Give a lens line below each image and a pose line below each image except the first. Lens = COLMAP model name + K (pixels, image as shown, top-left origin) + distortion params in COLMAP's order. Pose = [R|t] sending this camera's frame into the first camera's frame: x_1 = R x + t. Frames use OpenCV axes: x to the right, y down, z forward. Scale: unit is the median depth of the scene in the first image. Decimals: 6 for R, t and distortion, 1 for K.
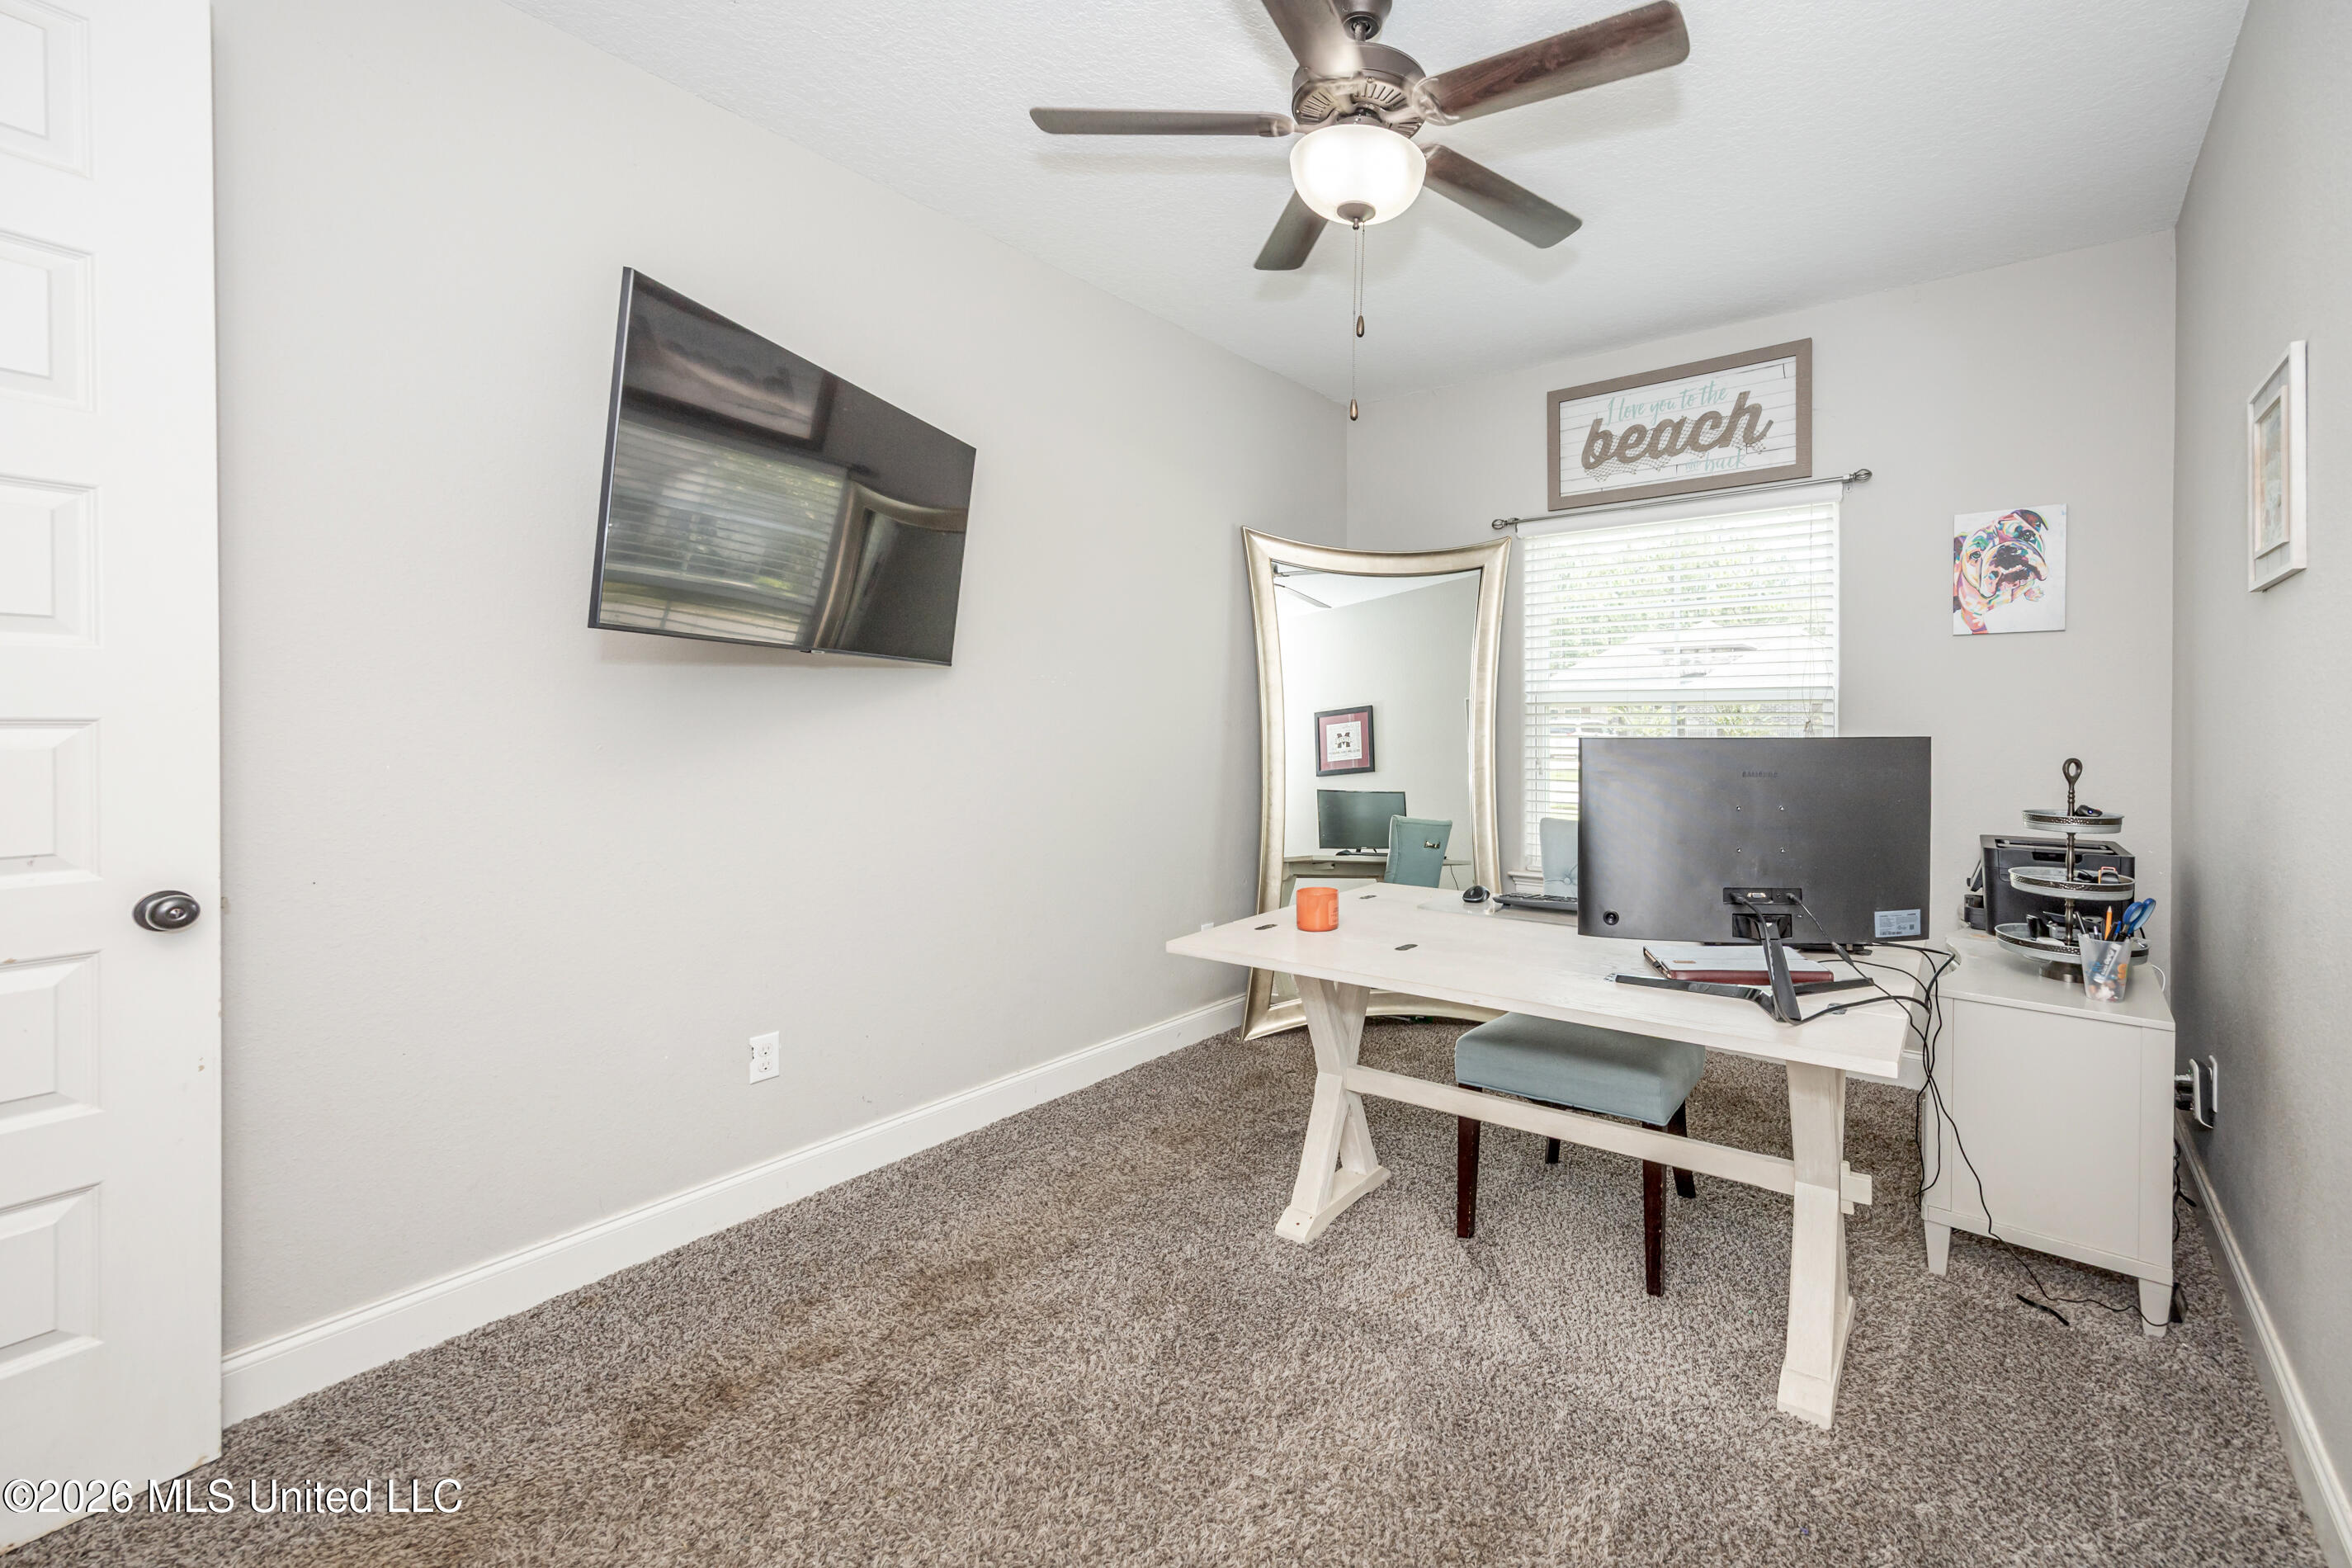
lens RADIAL K [[890.7, 0, 1183.5], [0, 890.7, 752.0], [0, 0, 1]] dist [-0.008384, 0.000037]
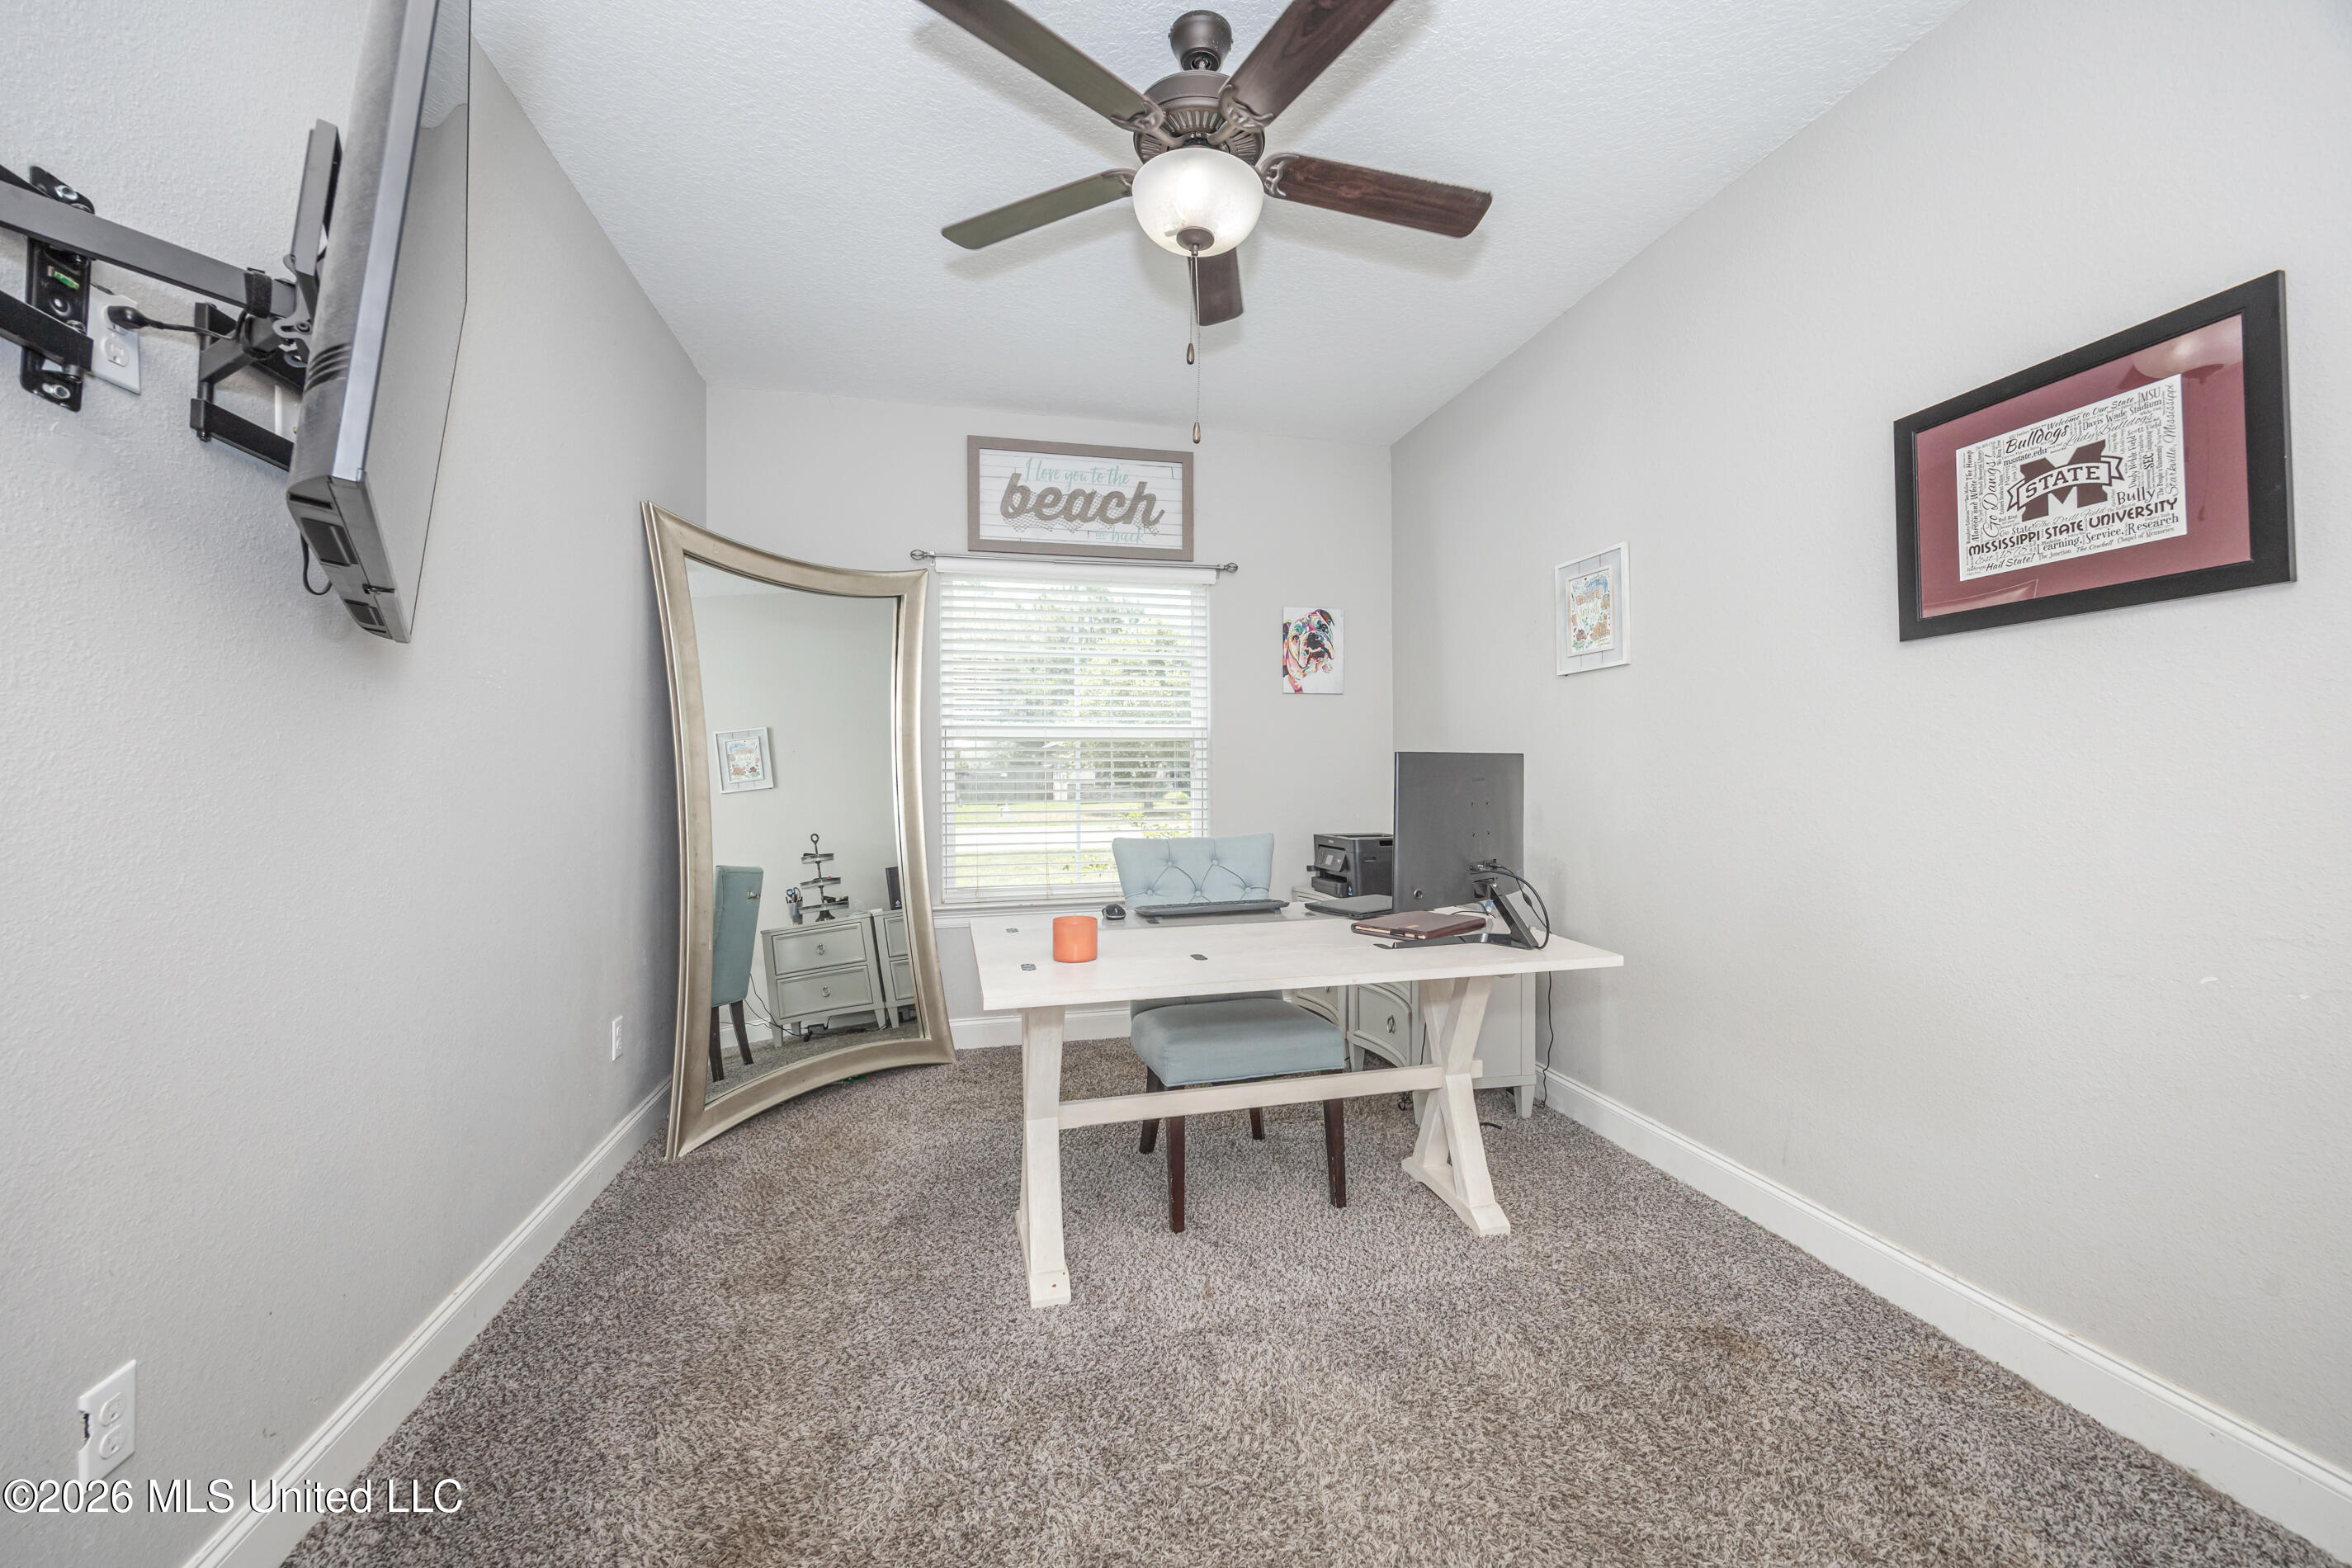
lens RADIAL K [[915.3, 0, 1187.4], [0, 915.3, 778.1], [0, 0, 1]] dist [-0.000107, -0.000060]
pose [[0.665021, -0.009179, 0.746768, -0.262517], [0.023195, 0.999696, -0.008369, 0.008607], [-0.746464, 0.022887, 0.665032, 0.137850]]
